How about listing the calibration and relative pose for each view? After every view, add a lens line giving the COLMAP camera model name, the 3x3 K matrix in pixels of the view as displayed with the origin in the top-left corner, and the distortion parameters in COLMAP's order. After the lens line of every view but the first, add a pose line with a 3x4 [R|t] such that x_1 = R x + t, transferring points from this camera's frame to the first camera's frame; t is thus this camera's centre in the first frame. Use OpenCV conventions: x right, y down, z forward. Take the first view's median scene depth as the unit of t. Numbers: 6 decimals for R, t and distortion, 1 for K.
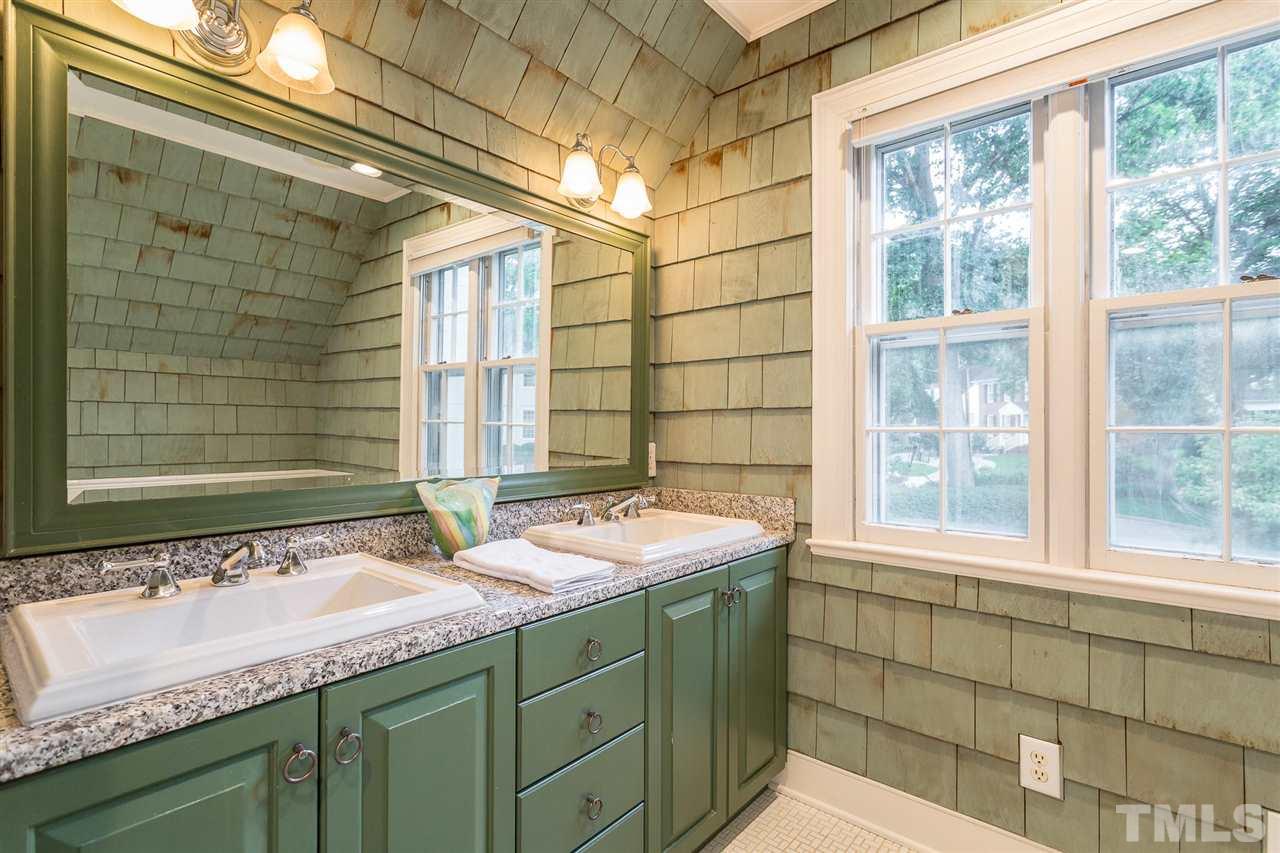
lens RADIAL K [[613.7, 0, 632.6], [0, 613.7, 427.2], [0, 0, 1]] dist [0.002512, 0.000367]
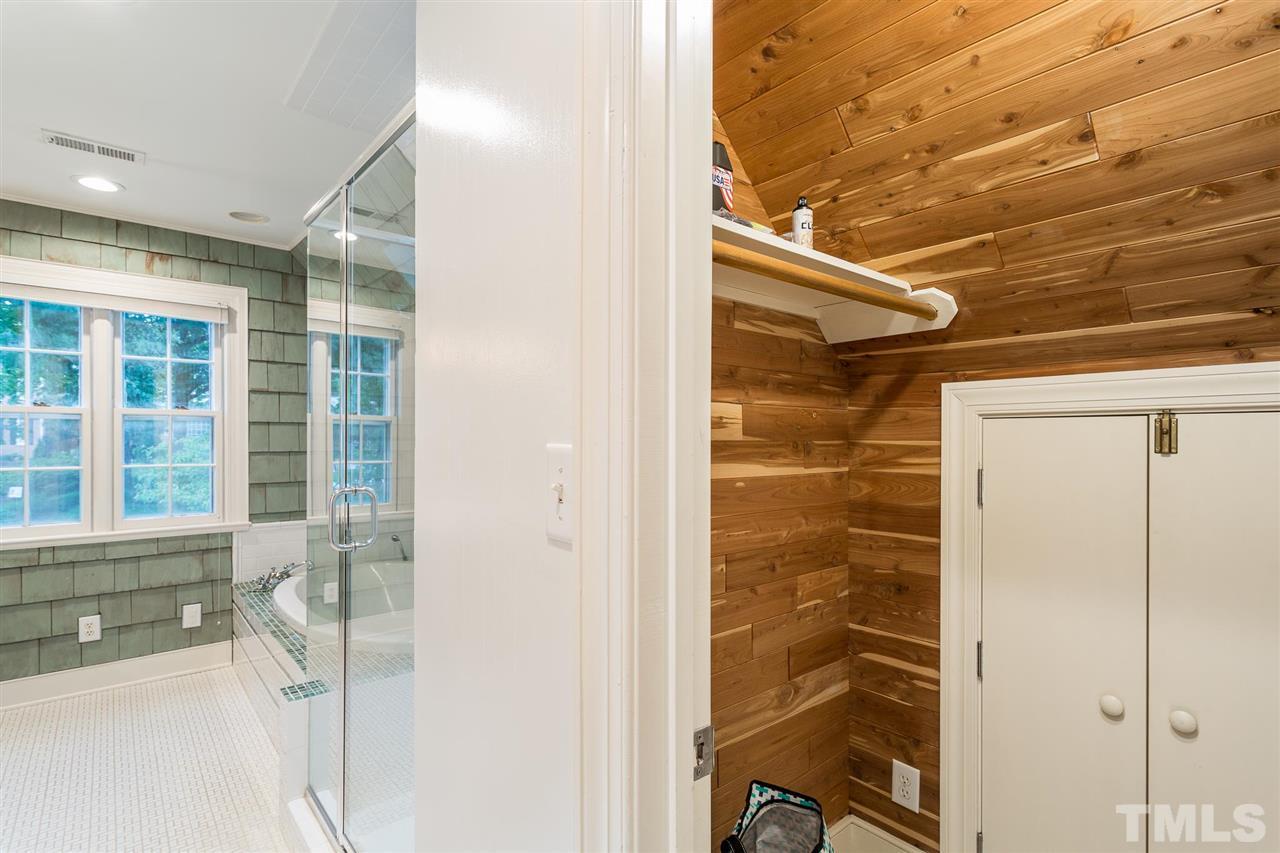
lens RADIAL K [[613.7, 0, 633.2], [0, 613.7, 433.9], [0, 0, 1]] dist [0.002512, 0.000367]
pose [[0.162488, -0.002813, 0.986707, -1.088796], [-0.001653, 0.999994, 0.003123, -0.120607], [-0.986709, -0.002138, 0.162482, -1.150971]]
